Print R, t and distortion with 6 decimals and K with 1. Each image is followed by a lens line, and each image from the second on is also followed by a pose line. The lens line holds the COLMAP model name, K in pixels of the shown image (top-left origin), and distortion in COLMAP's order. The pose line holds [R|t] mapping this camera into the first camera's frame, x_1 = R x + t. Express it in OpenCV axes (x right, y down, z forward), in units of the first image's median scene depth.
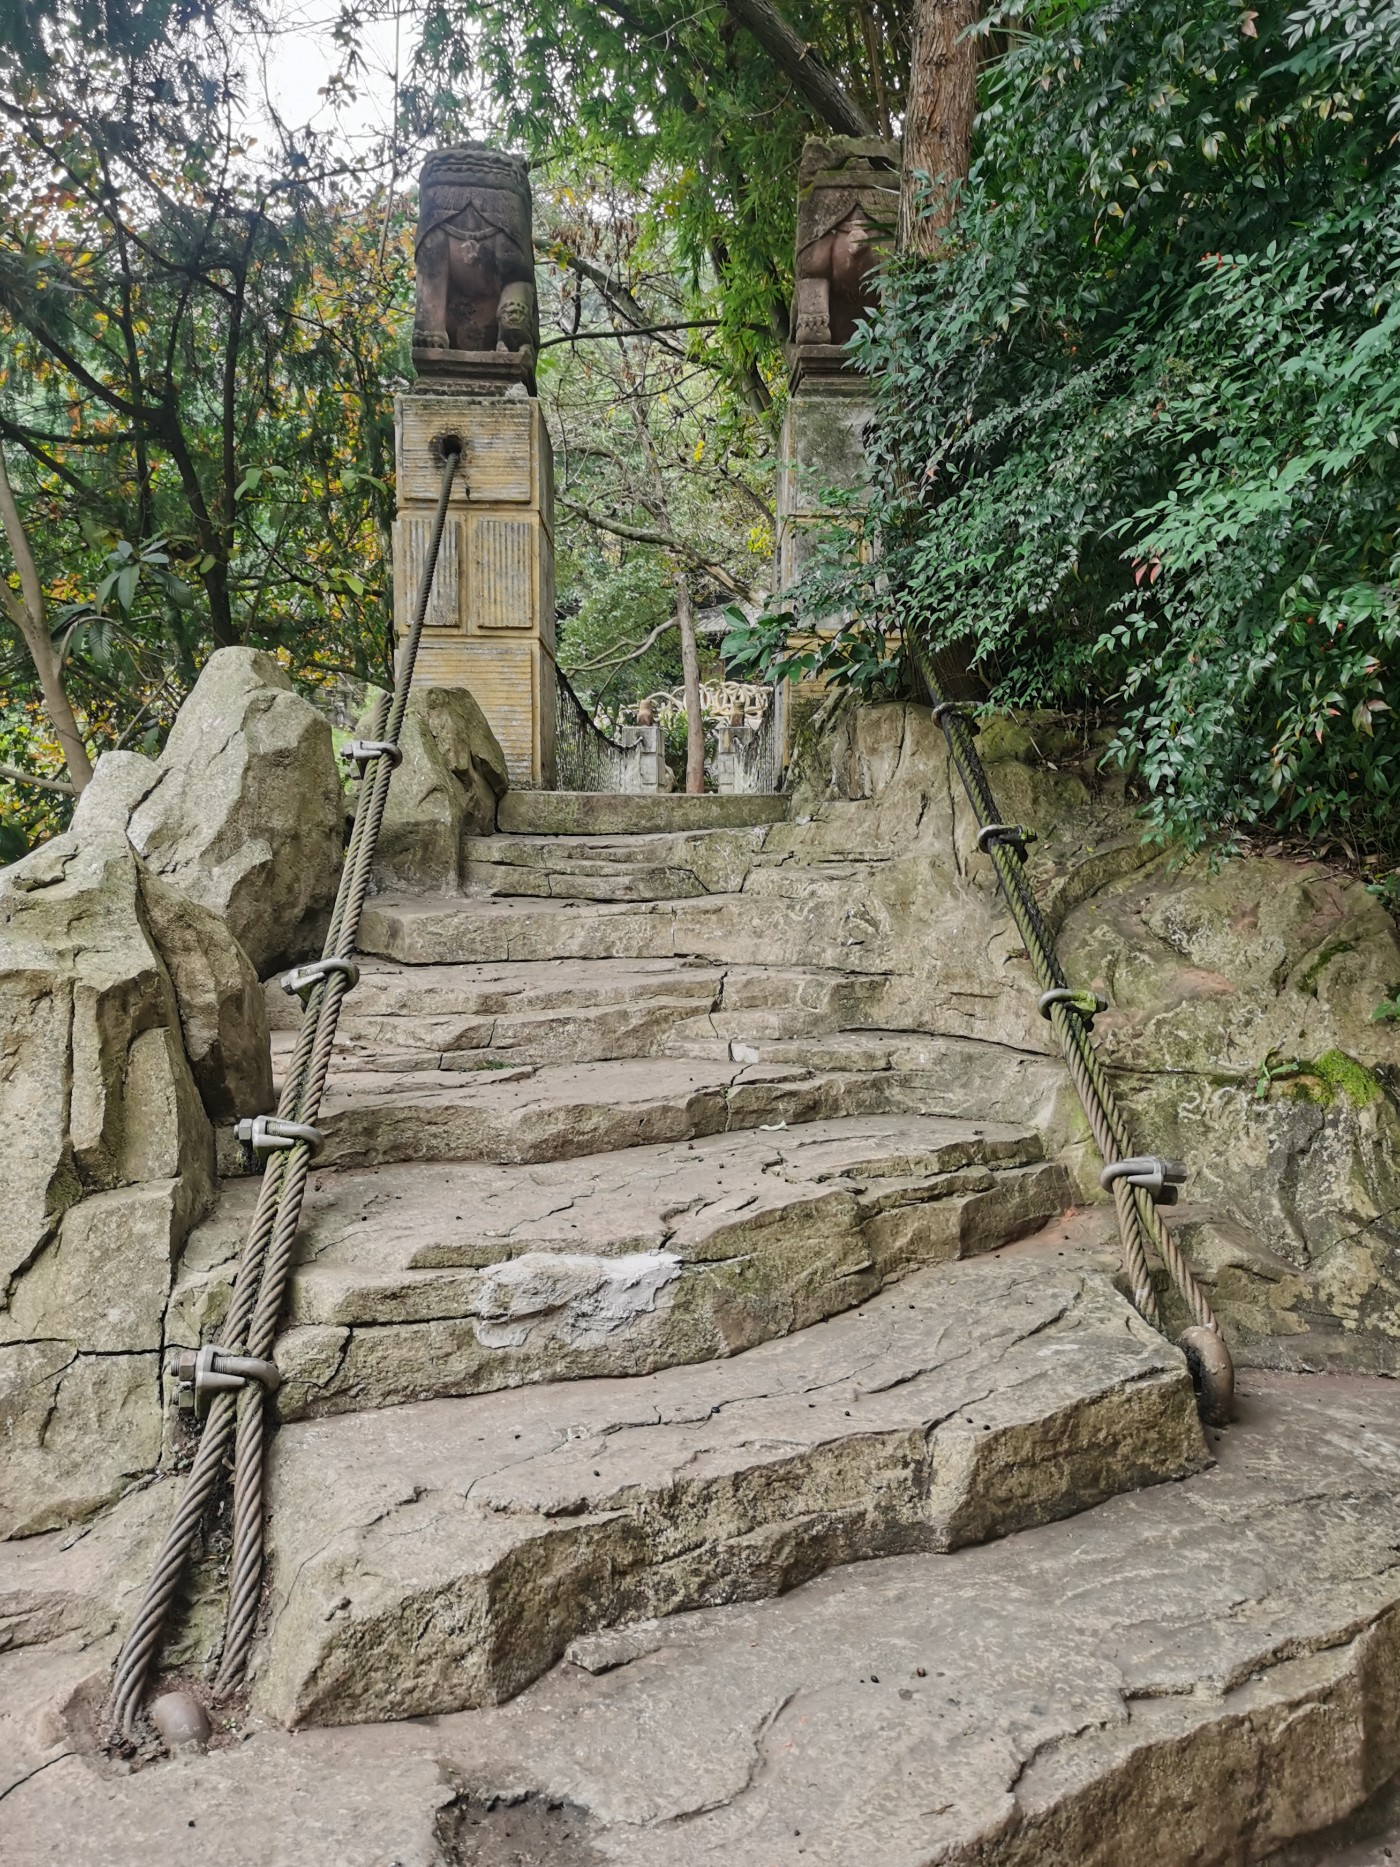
lens RADIAL K [[1422.6, 0, 689.0], [0, 1422.6, 951.1], [0, 0, 1]] dist [0.053207, -0.040963]
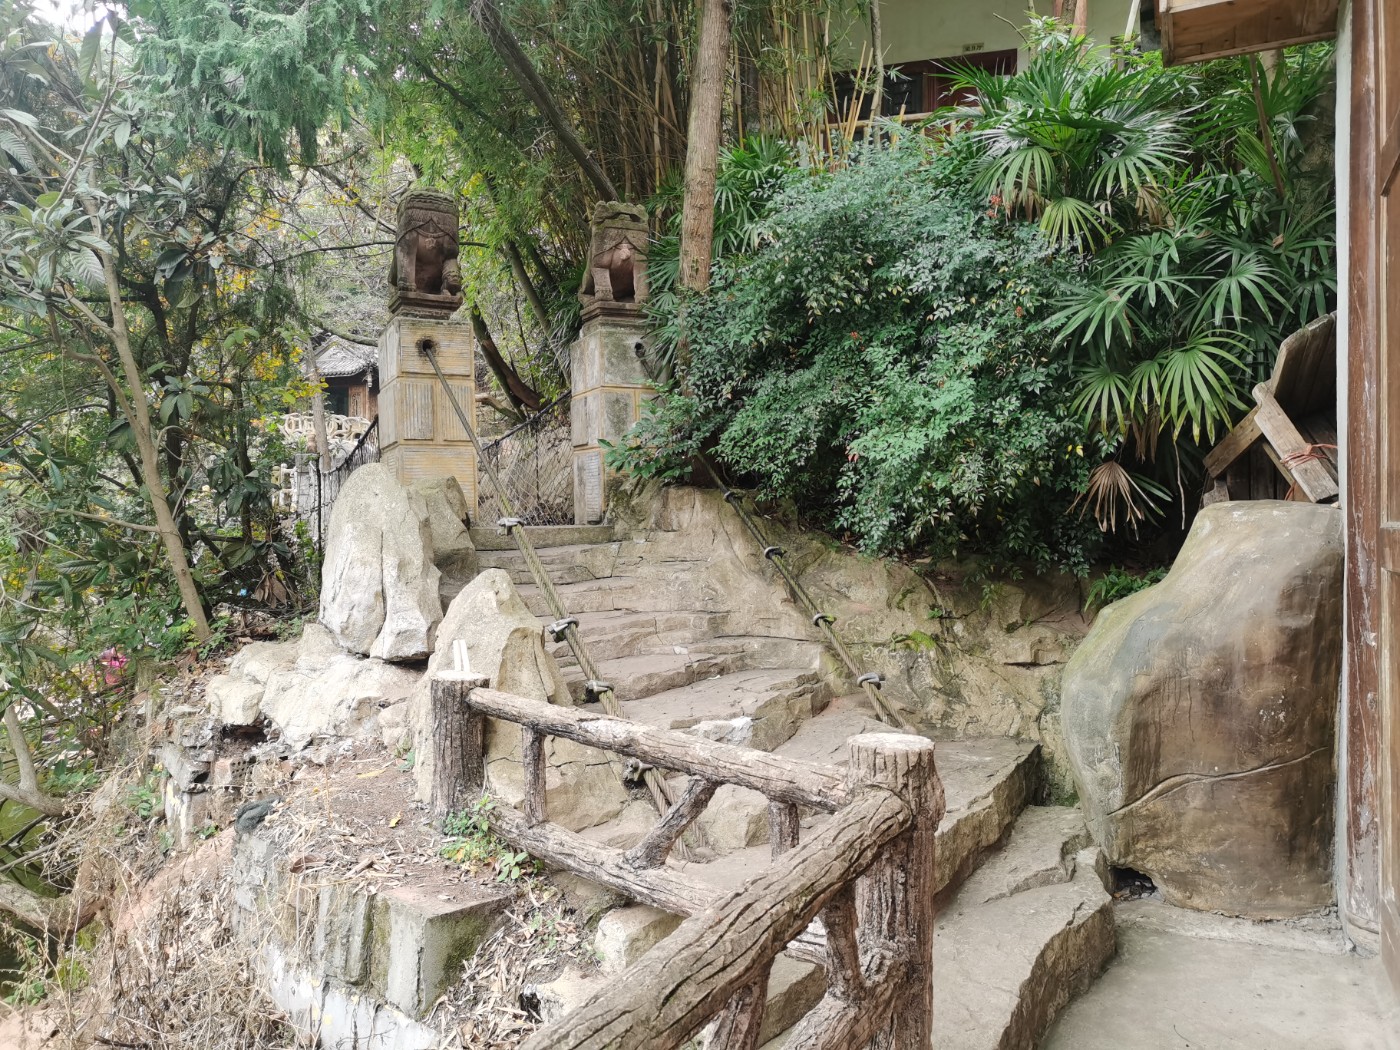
lens RADIAL K [[934.6, 0, 698.9], [0, 934.6, 555.2], [0, 0, 1]] dist [0.034325, -0.000369]
pose [[0.931260, -0.035887, 0.362585, -0.552057], [0.052766, 0.997930, -0.036752, -0.027537], [-0.360515, 0.053358, 0.931226, -0.489486]]
